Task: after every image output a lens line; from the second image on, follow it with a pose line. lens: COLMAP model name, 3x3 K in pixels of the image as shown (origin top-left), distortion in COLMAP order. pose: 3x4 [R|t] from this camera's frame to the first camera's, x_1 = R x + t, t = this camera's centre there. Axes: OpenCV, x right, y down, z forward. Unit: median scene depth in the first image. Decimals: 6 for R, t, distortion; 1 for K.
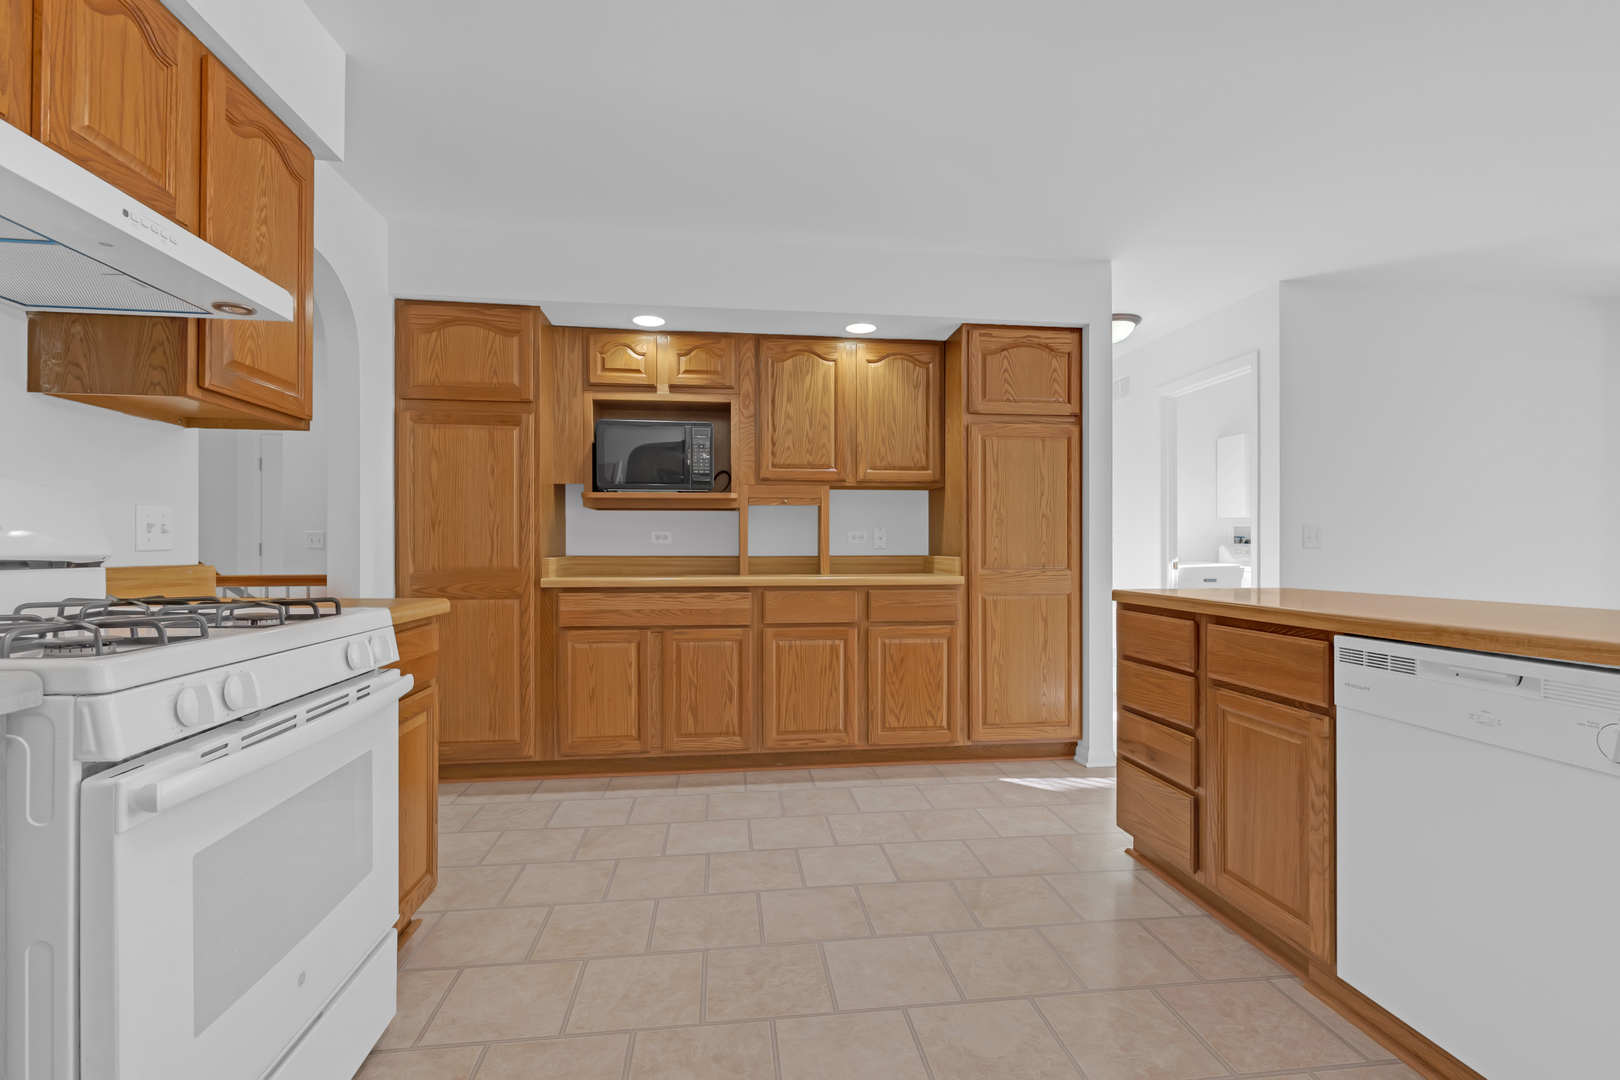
lens RADIAL K [[729.5, 0, 810.0], [0, 729.5, 540.0], [0, 0, 1]] dist [-0.001356, -0.000683]
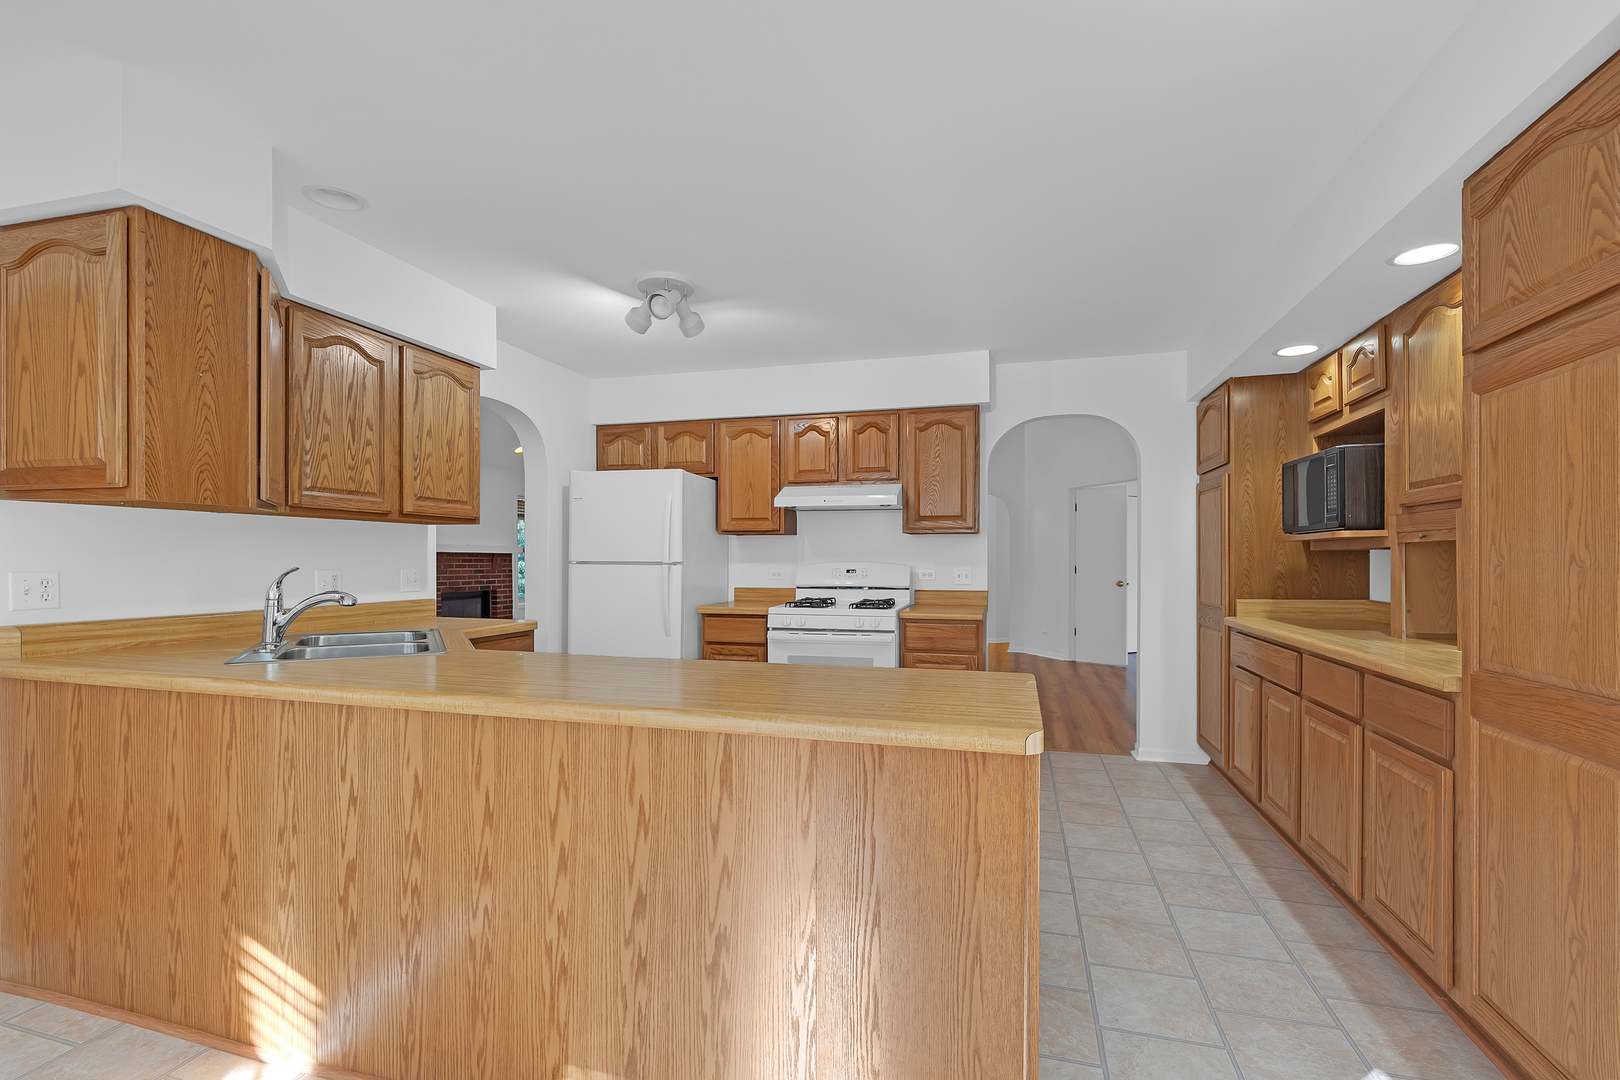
lens RADIAL K [[713.2, 0, 808.4], [0, 713.2, 559.9], [0, 0, 1]] dist [0.000210, -0.000072]
pose [[-0.394606, -0.001227, -0.918850, 0.923900], [0.010263, 0.999931, -0.005743, -0.038222], [0.918793, -0.011697, -0.394566, 0.844209]]
